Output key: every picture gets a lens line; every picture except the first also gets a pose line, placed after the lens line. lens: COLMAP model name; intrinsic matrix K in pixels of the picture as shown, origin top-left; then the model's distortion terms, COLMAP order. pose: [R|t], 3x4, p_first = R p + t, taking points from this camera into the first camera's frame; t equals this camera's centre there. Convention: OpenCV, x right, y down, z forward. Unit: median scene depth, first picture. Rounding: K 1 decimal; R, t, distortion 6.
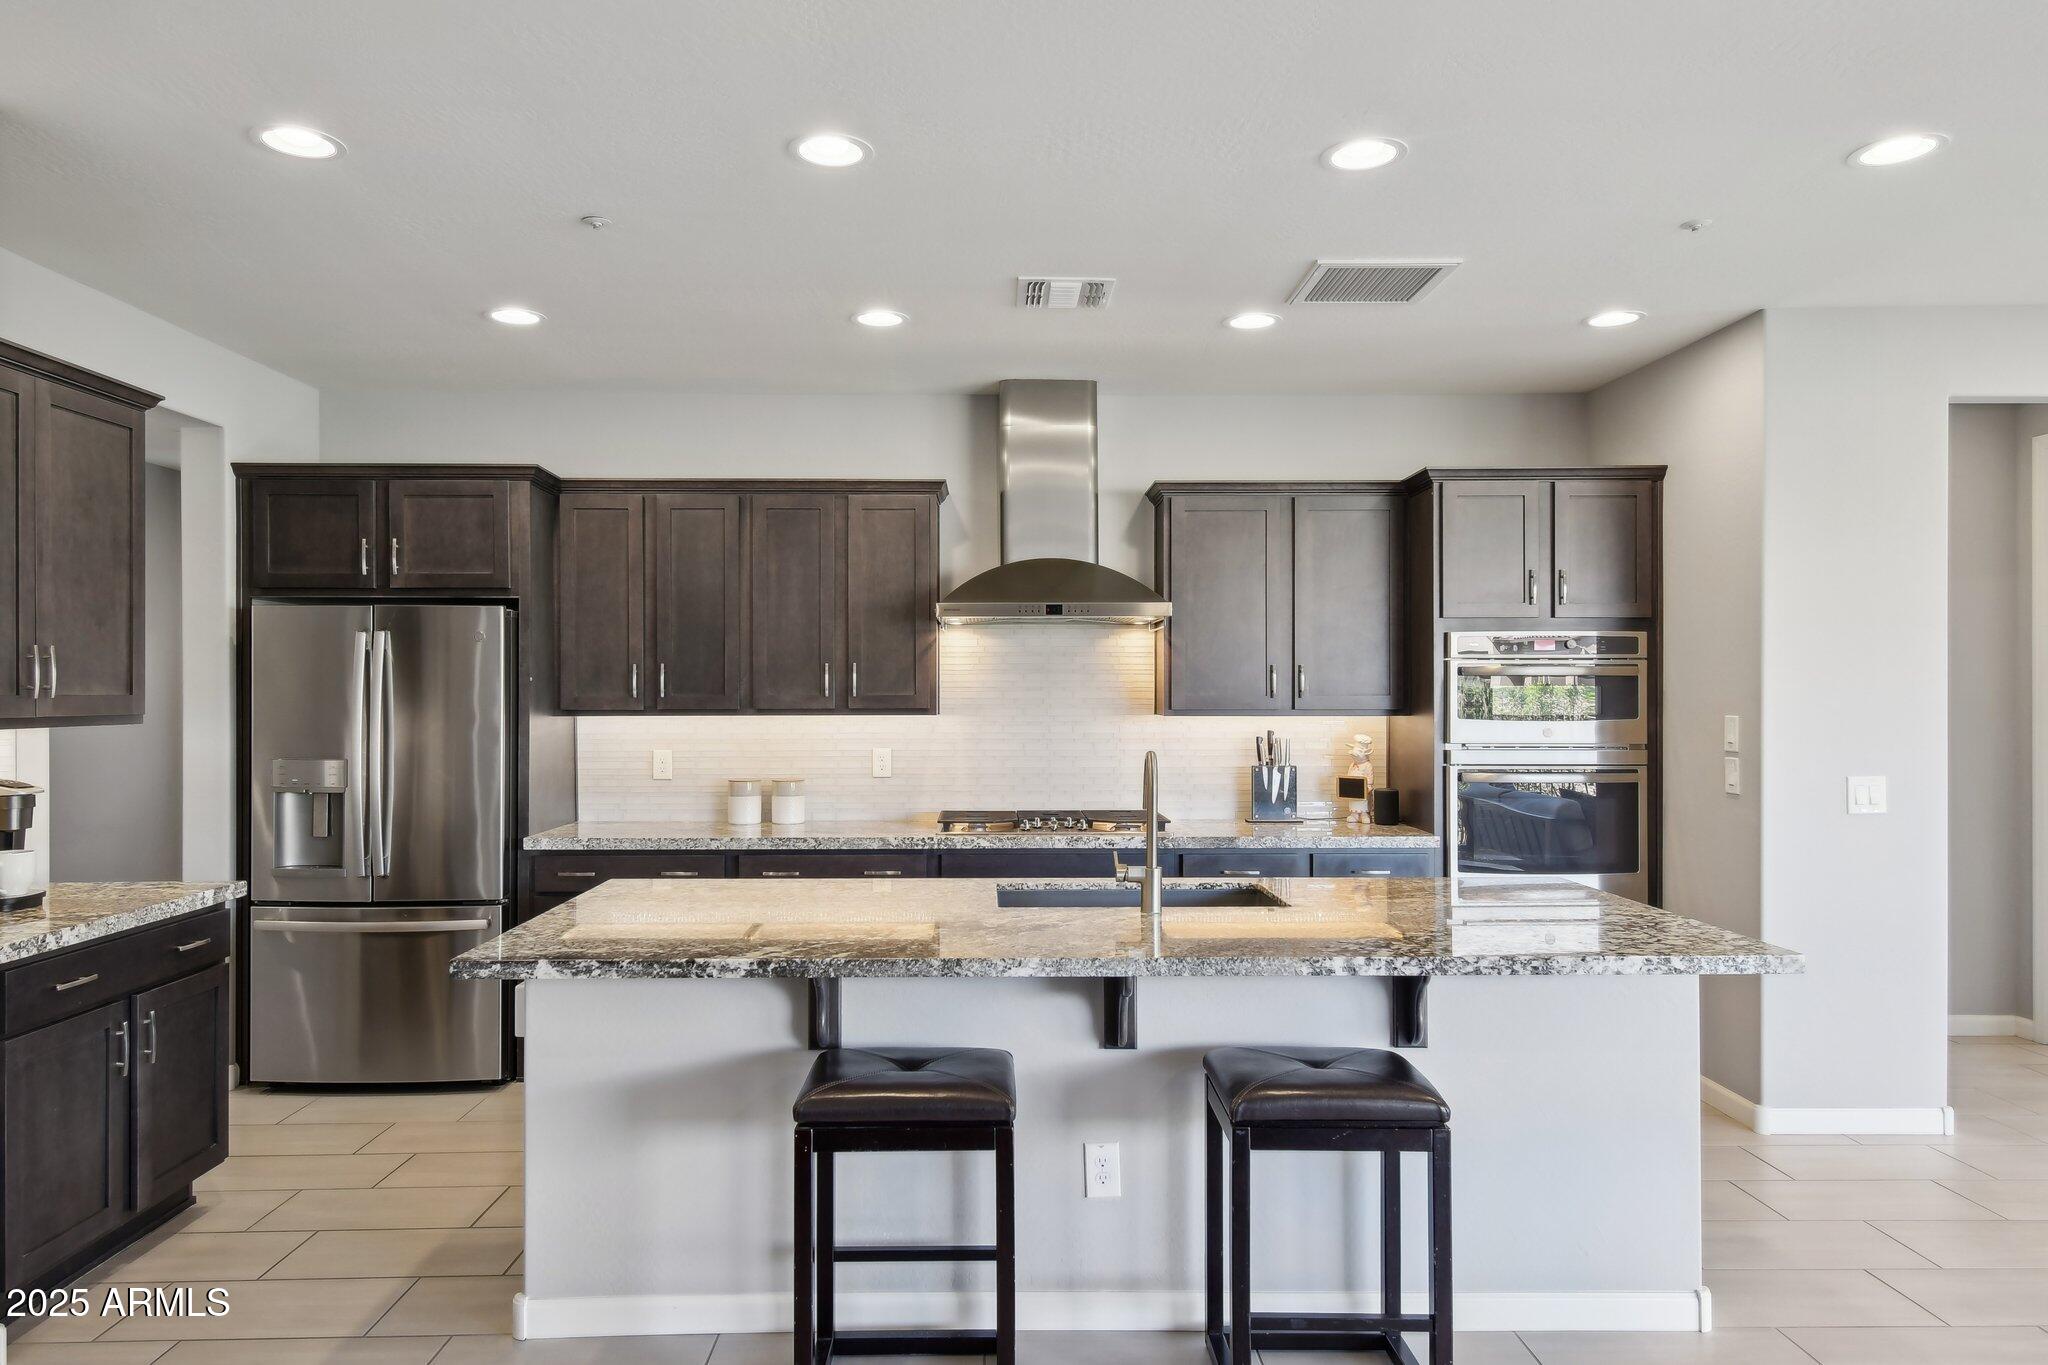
lens RADIAL K [[1308.7, 0, 1007.1], [0, 1308.7, 690.1], [0, 0, 1]] dist [0.029500, 0.000680]
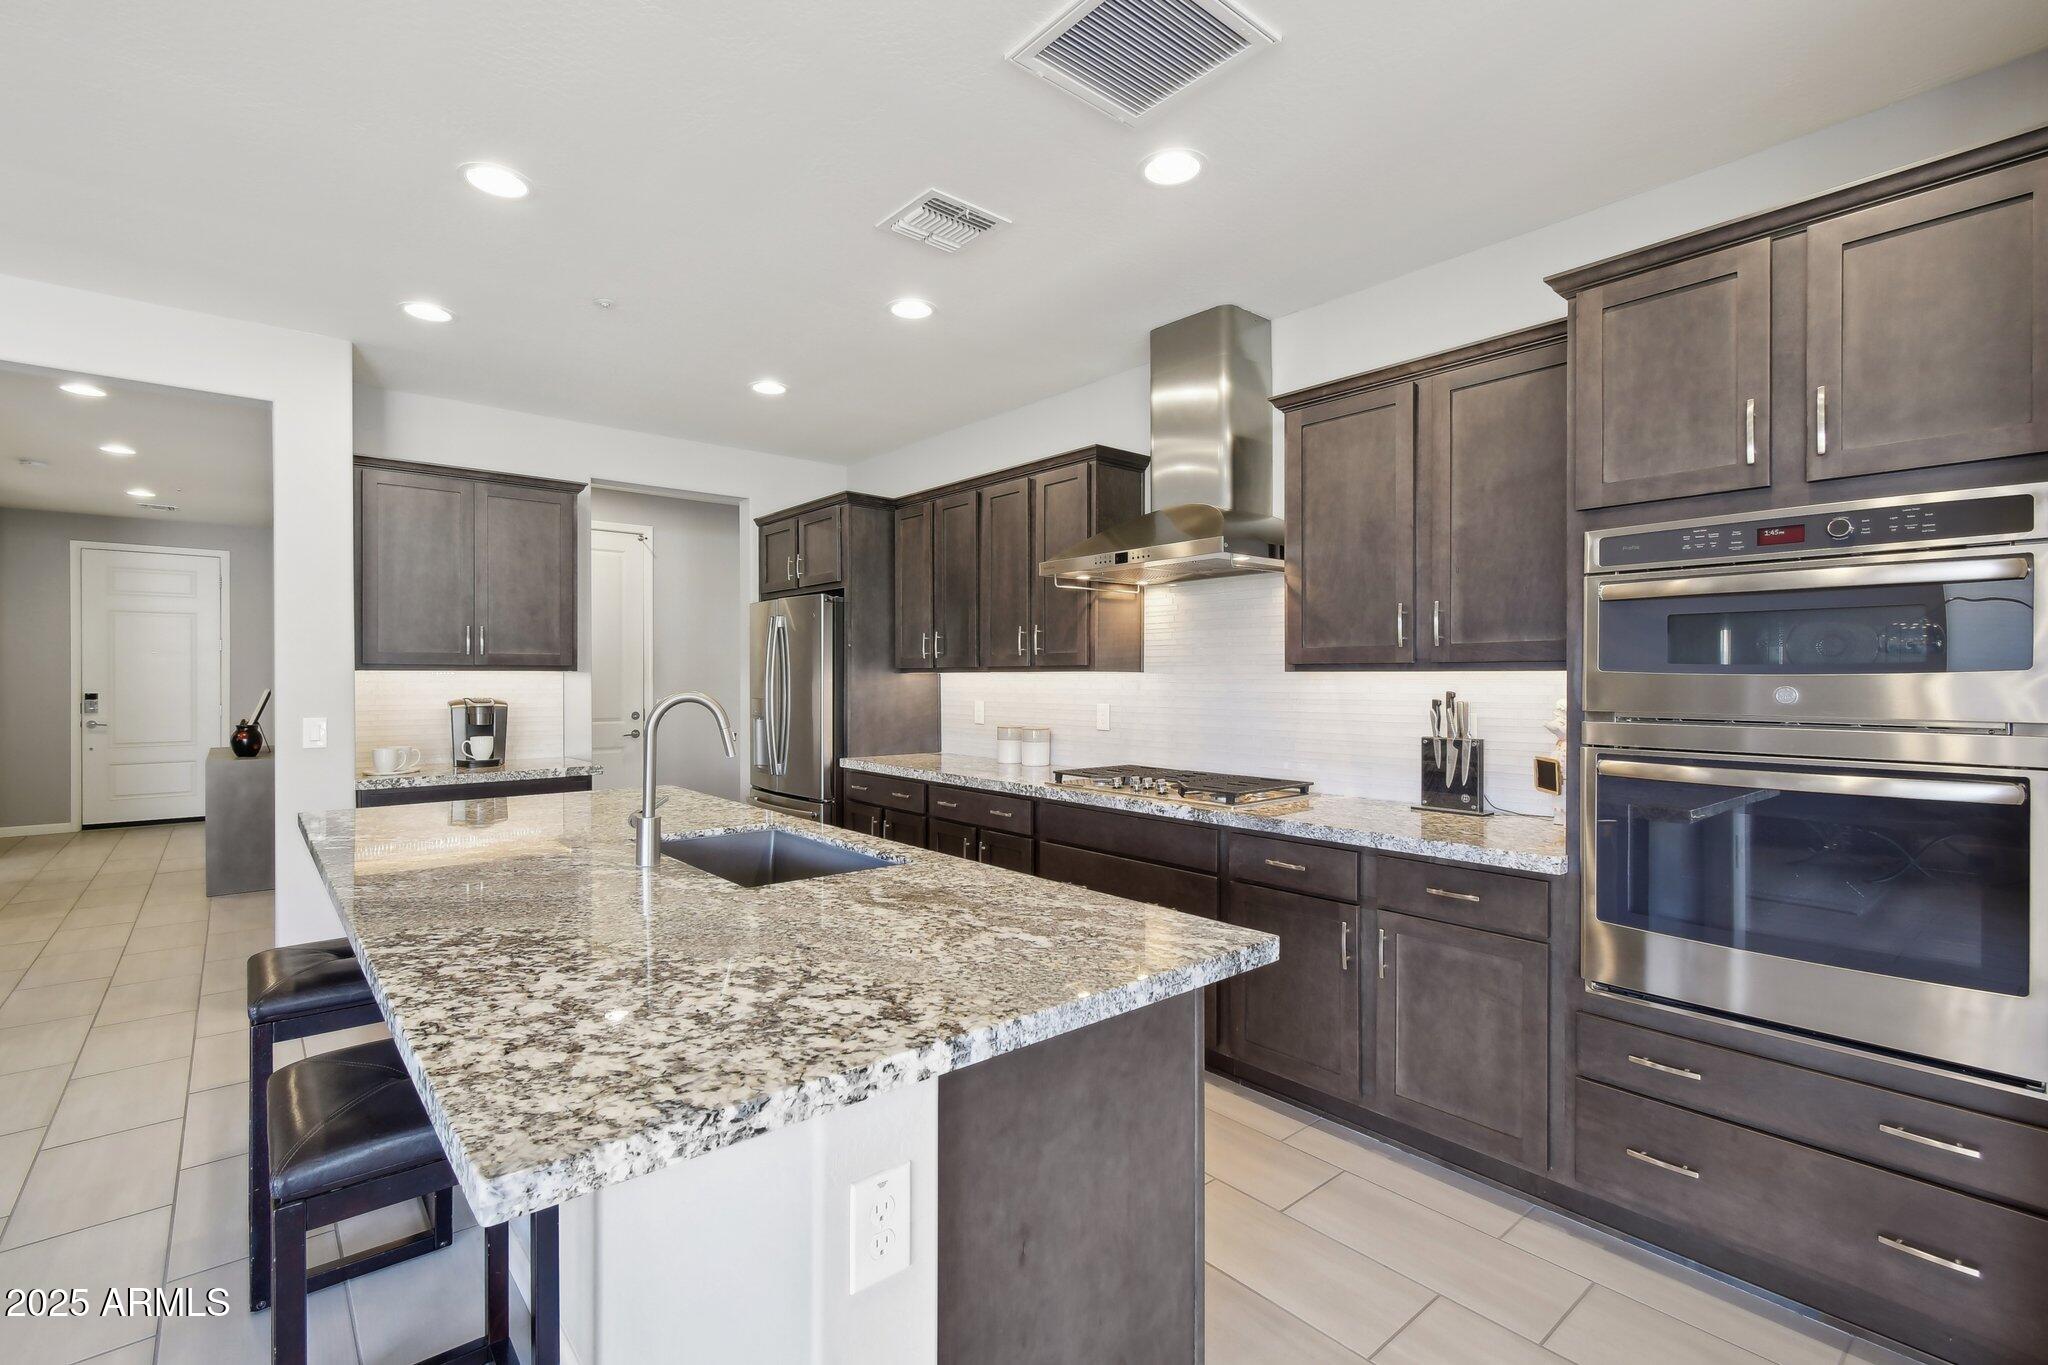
lens RADIAL K [[928.3, 0, 1014.0], [0, 928.3, 684.4], [0, 0, 1]] dist [0.000871, -0.000113]
pose [[0.631043, 0.006758, -0.775718, 0.487772], [-0.000066, 0.999963, 0.008658, 0.023359], [0.775748, -0.005412, 0.631020, 0.489760]]
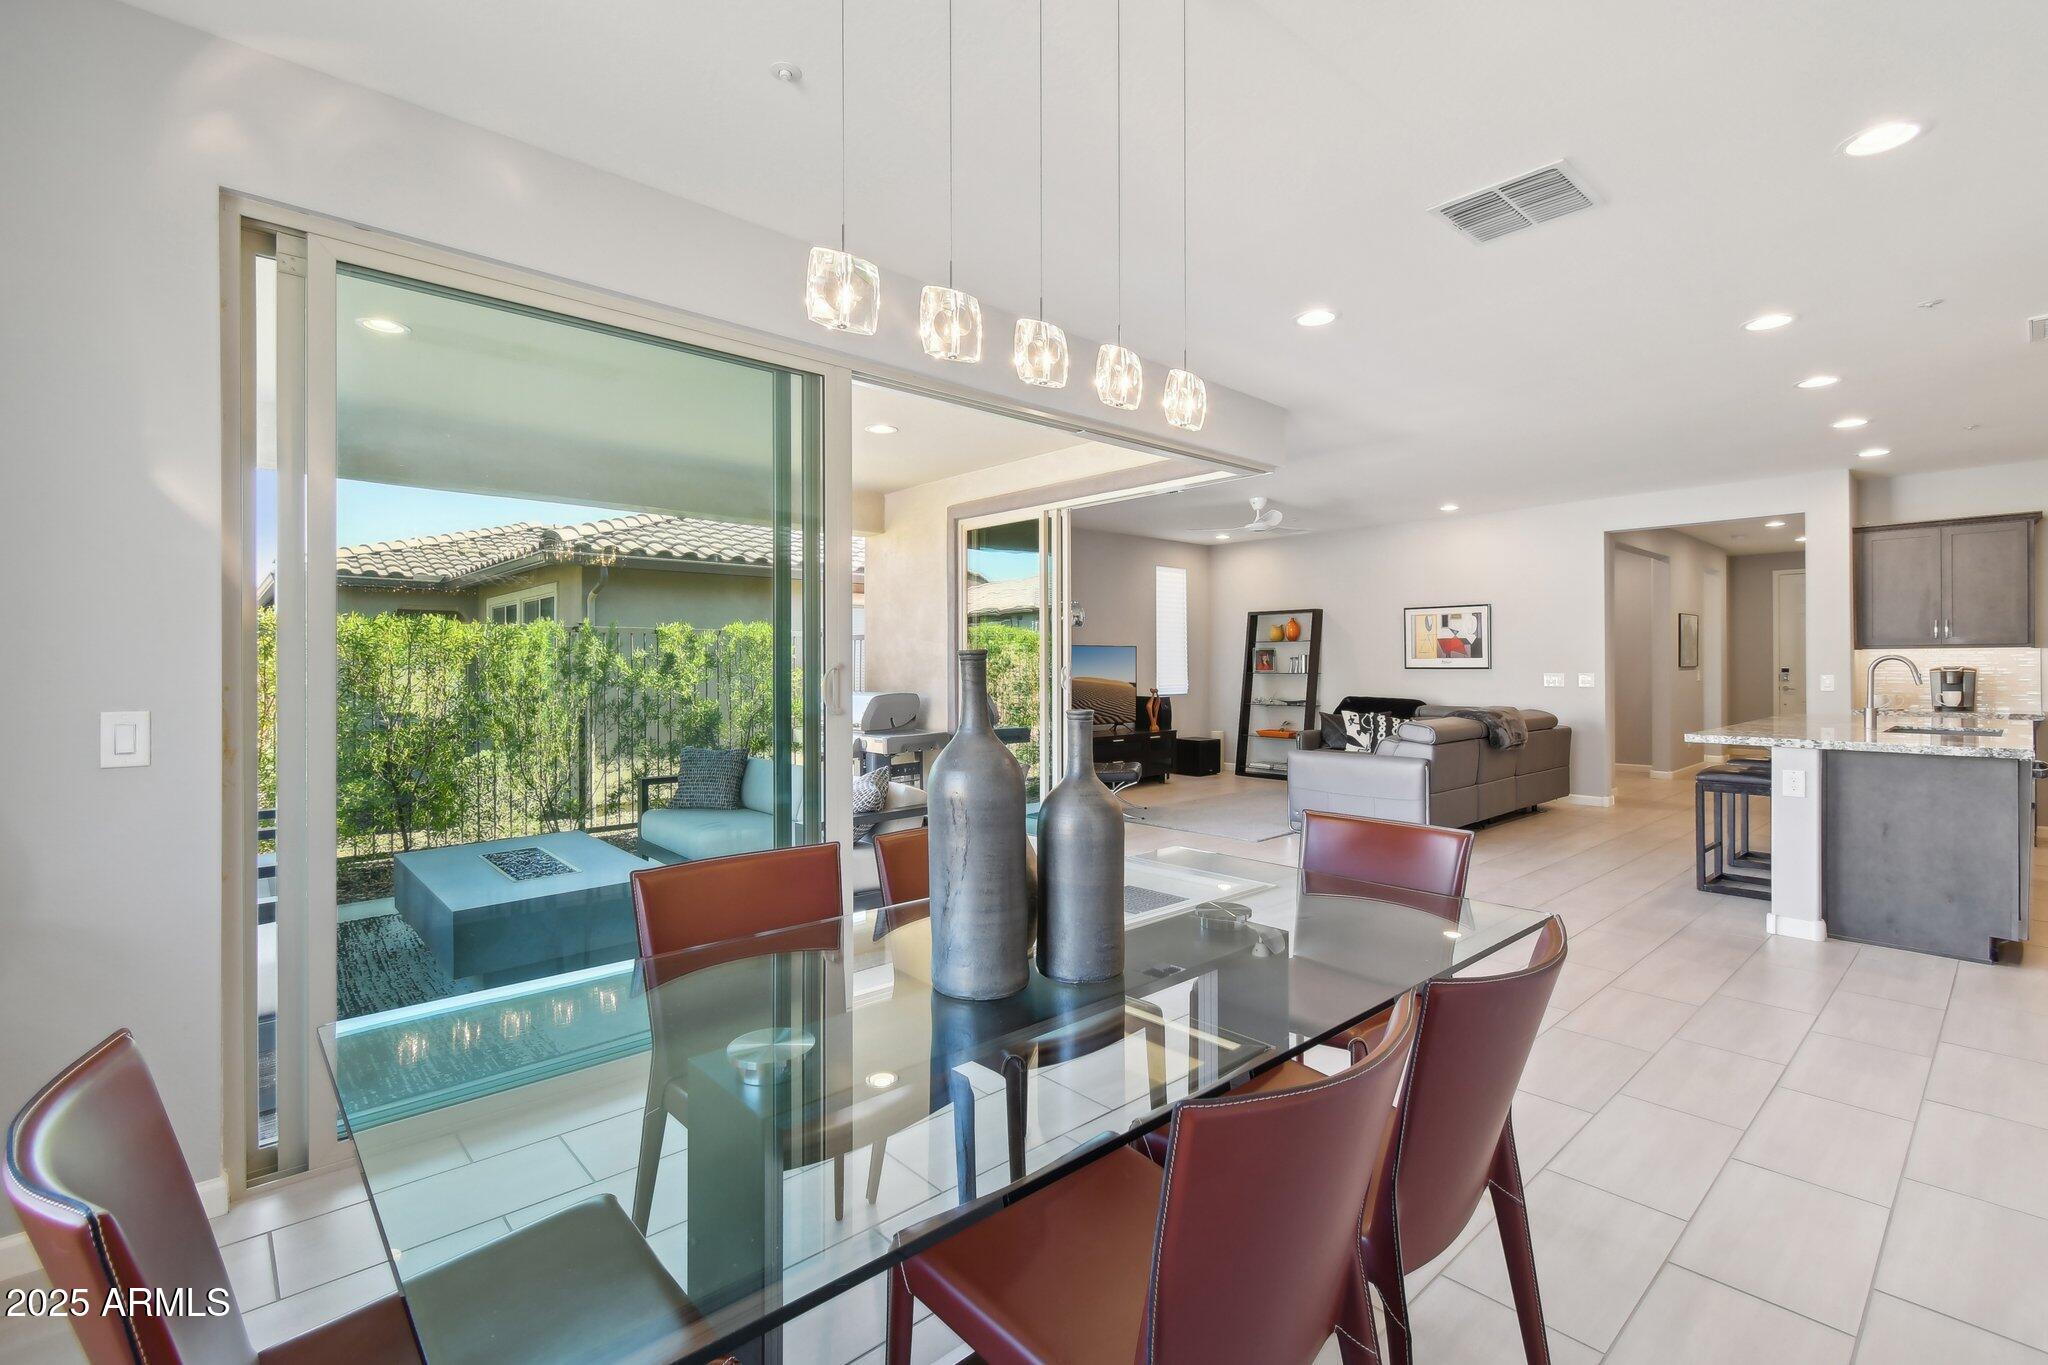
lens RADIAL K [[911.9, 0, 1011.0], [0, 911.9, 663.0], [0, 0, 1]] dist [-0.001074, -0.000641]
pose [[-0.757586, 0.001420, -0.652734, 1.366398], [0.004794, 0.999983, -0.003389, 0.037508], [0.652718, -0.005697, -0.757580, 0.755885]]
